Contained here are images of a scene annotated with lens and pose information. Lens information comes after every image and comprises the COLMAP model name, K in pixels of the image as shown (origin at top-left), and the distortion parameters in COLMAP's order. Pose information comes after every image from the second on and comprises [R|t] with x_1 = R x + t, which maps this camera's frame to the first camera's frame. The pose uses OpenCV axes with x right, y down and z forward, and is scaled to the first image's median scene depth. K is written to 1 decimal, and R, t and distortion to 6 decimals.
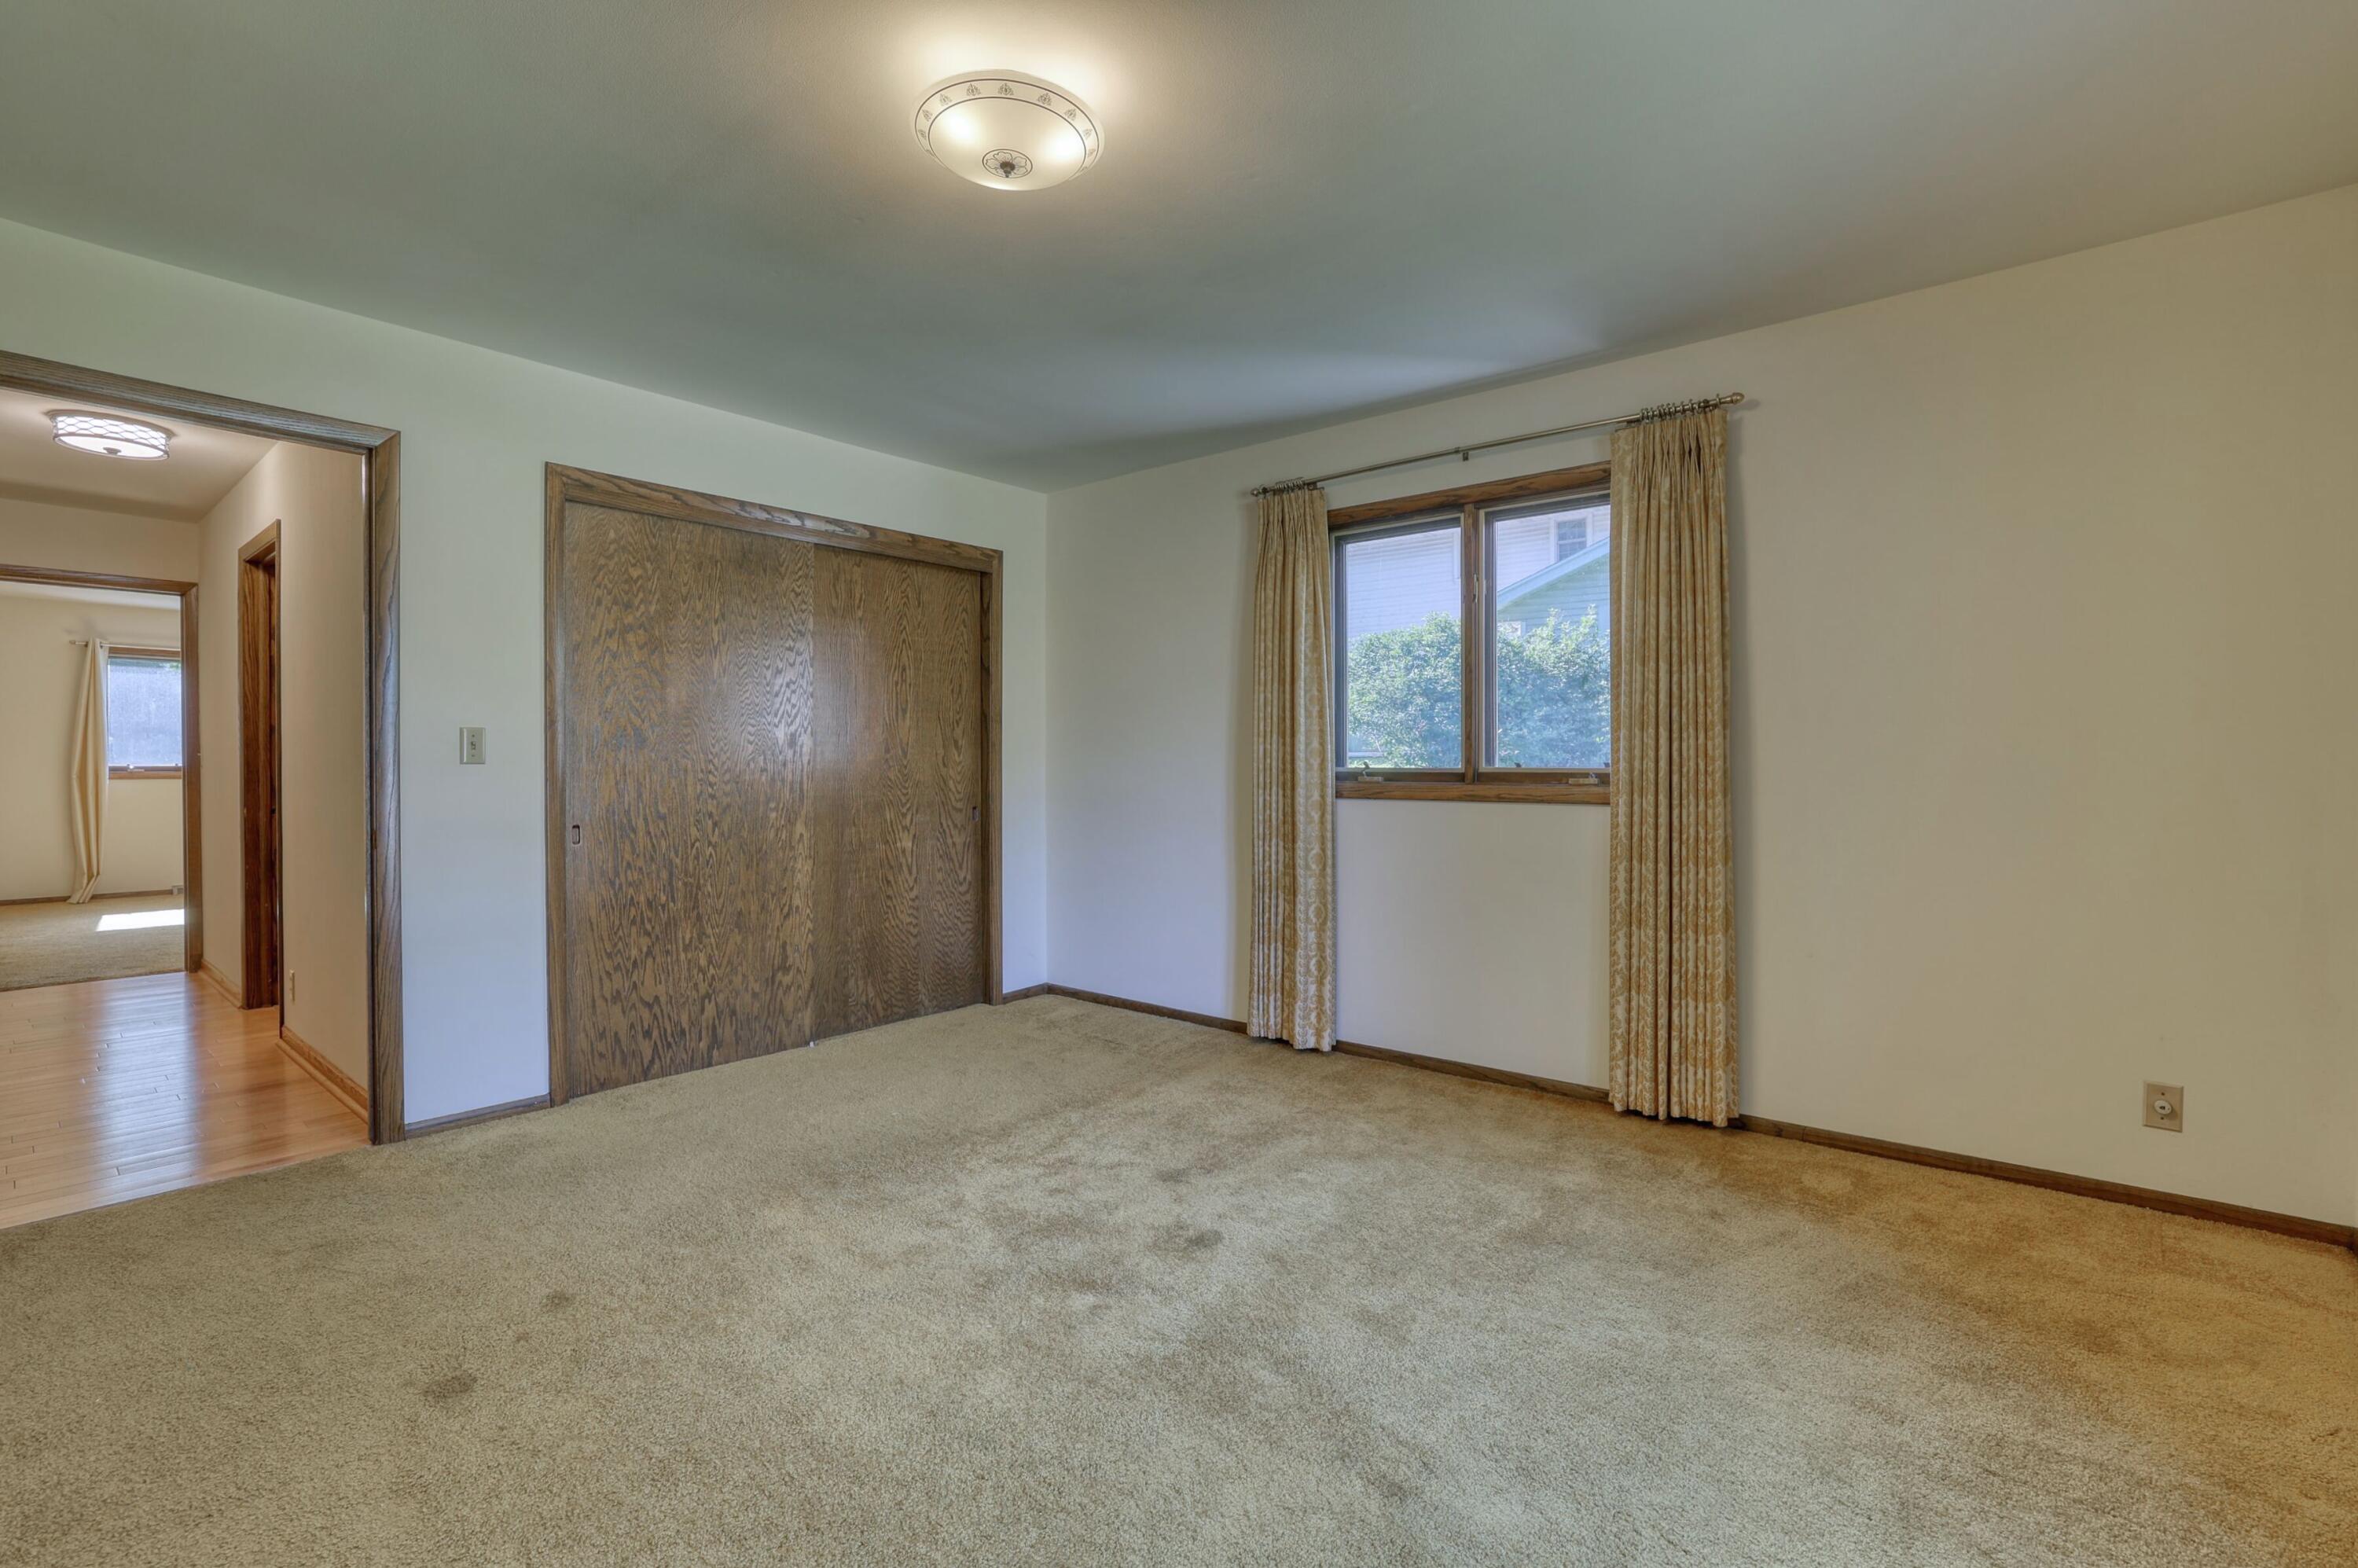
lens RADIAL K [[1025.9, 0, 1178.4], [0, 1025.9, 771.8], [0, 0, 1]] dist [-0.051460, 0.019159]
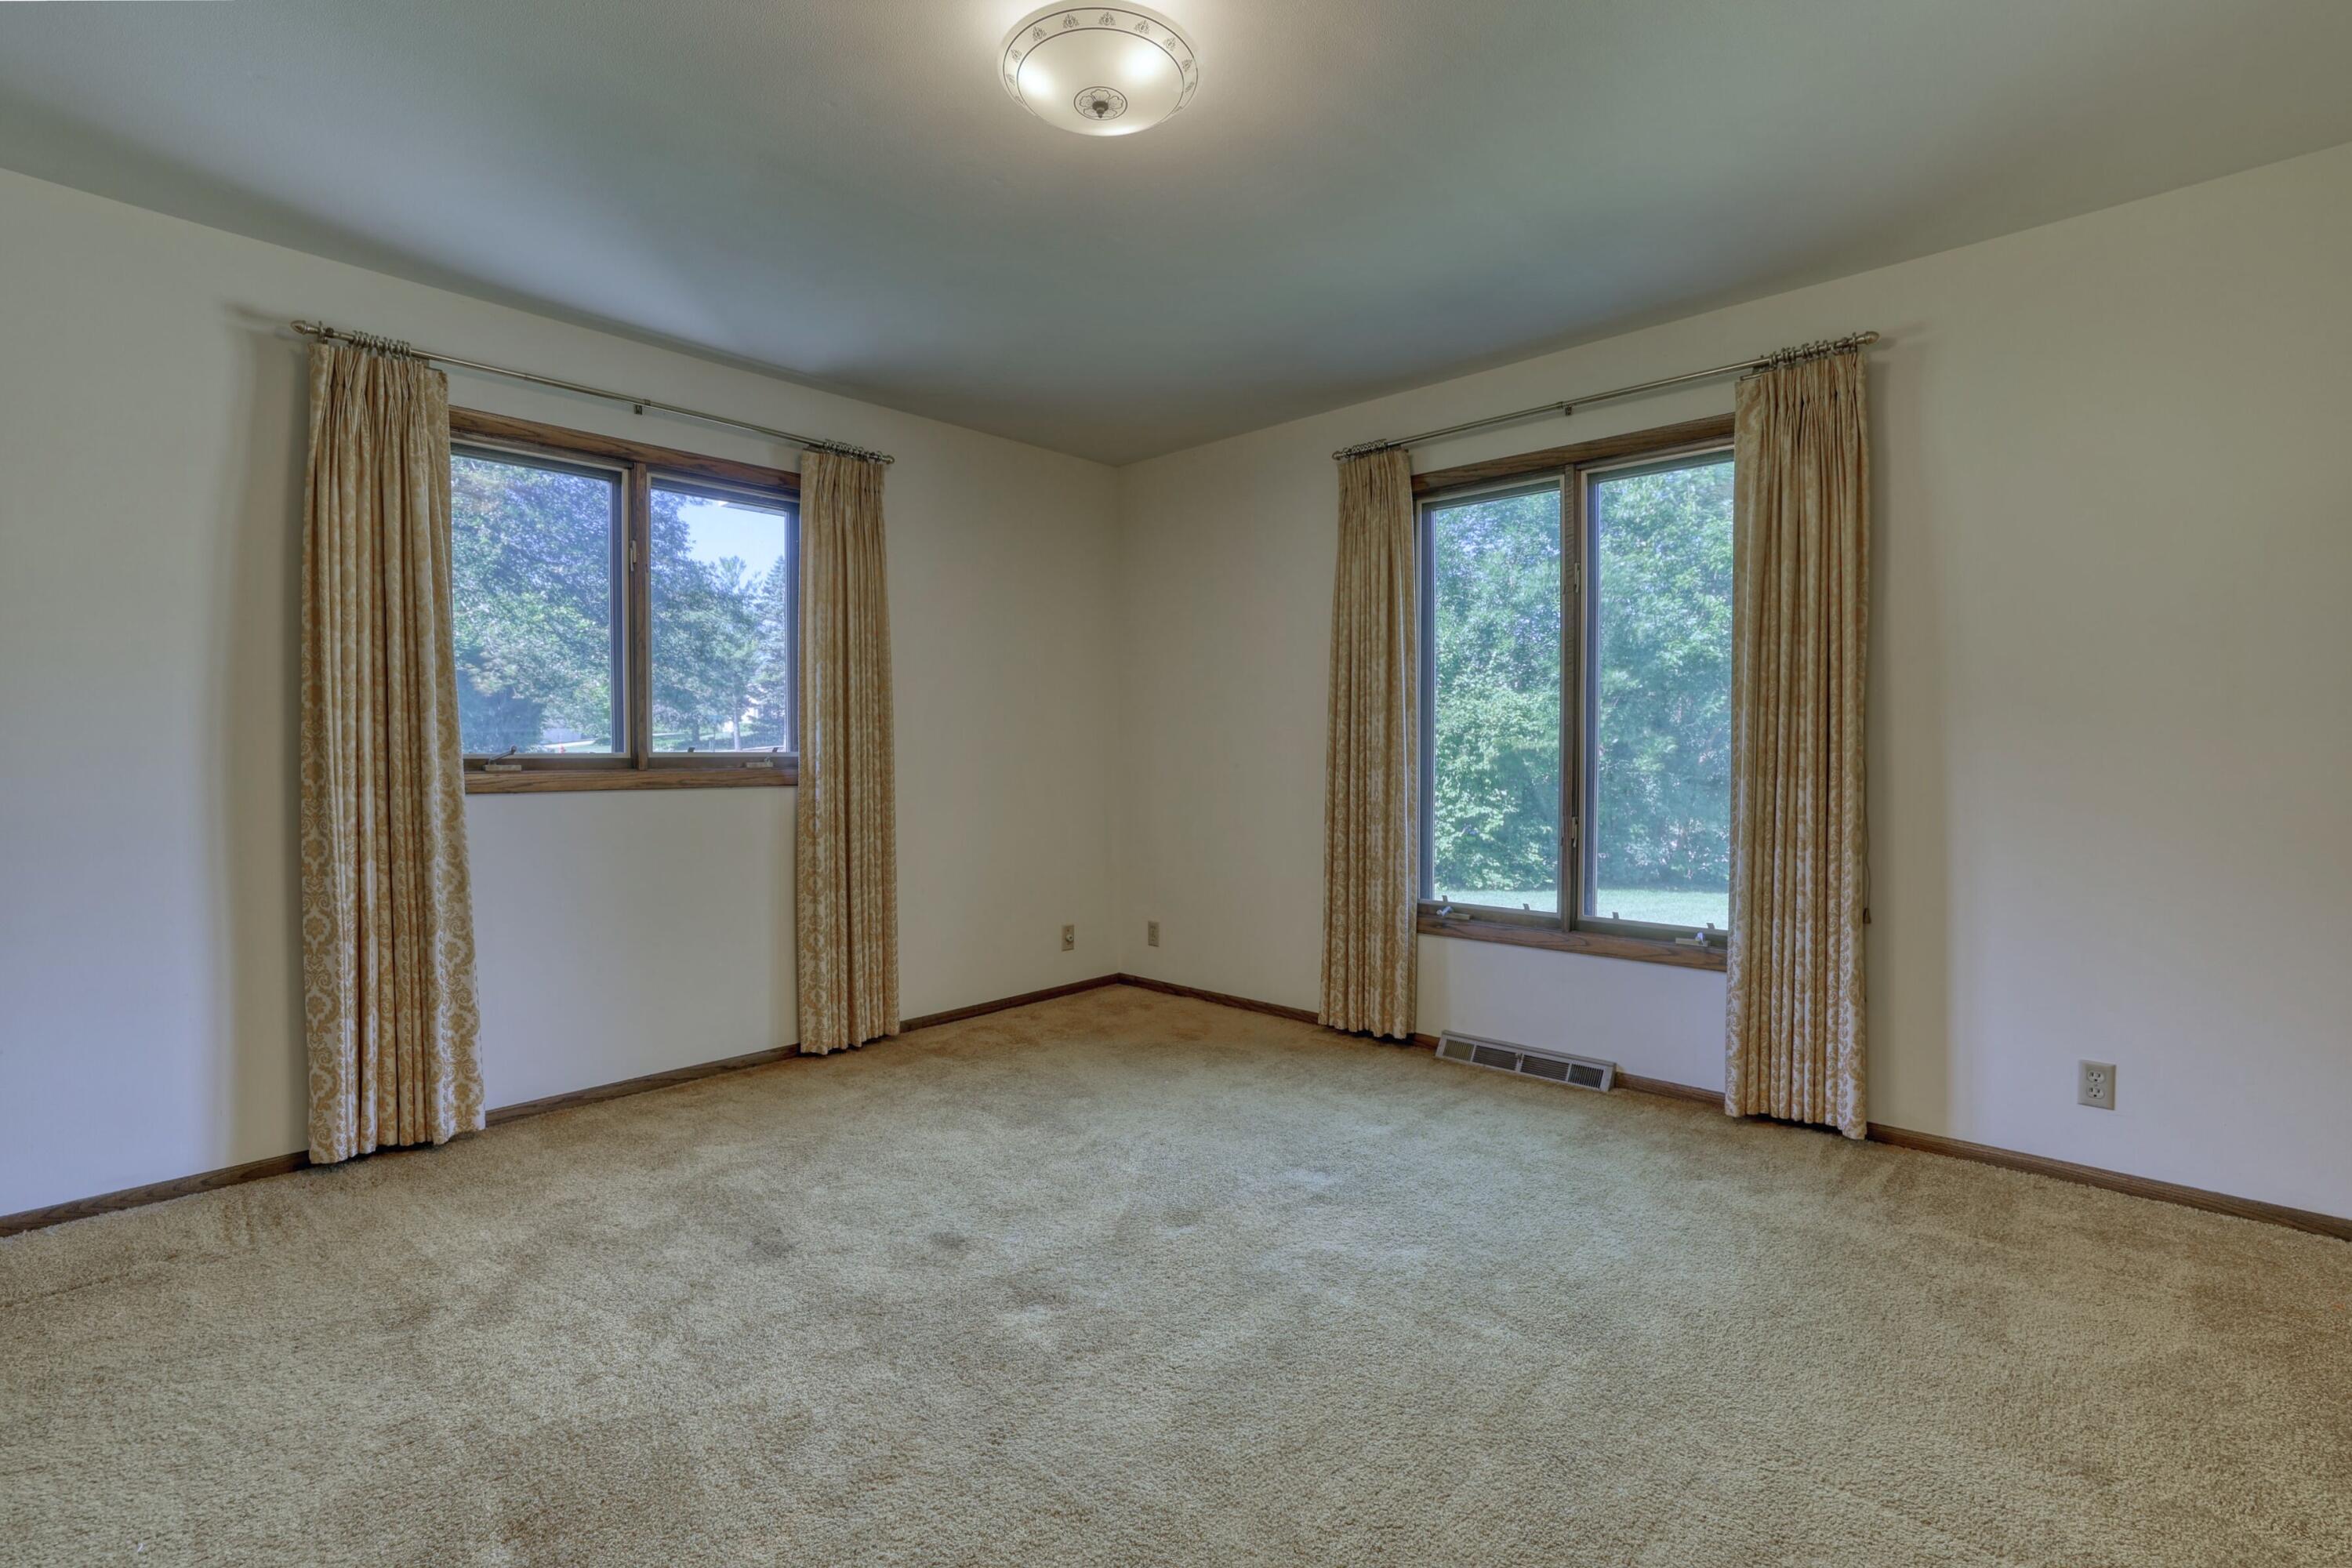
lens RADIAL K [[1023.3, 0, 1175.4], [0, 1023.3, 771.8], [0, 0, 1]] dist [-0.051460, 0.019159]
pose [[0.061219, -0.019645, 0.997931, -0.654304], [0.006447, 0.999793, 0.019286, -0.001733], [-0.998104, 0.005253, 0.061333, 0.520133]]
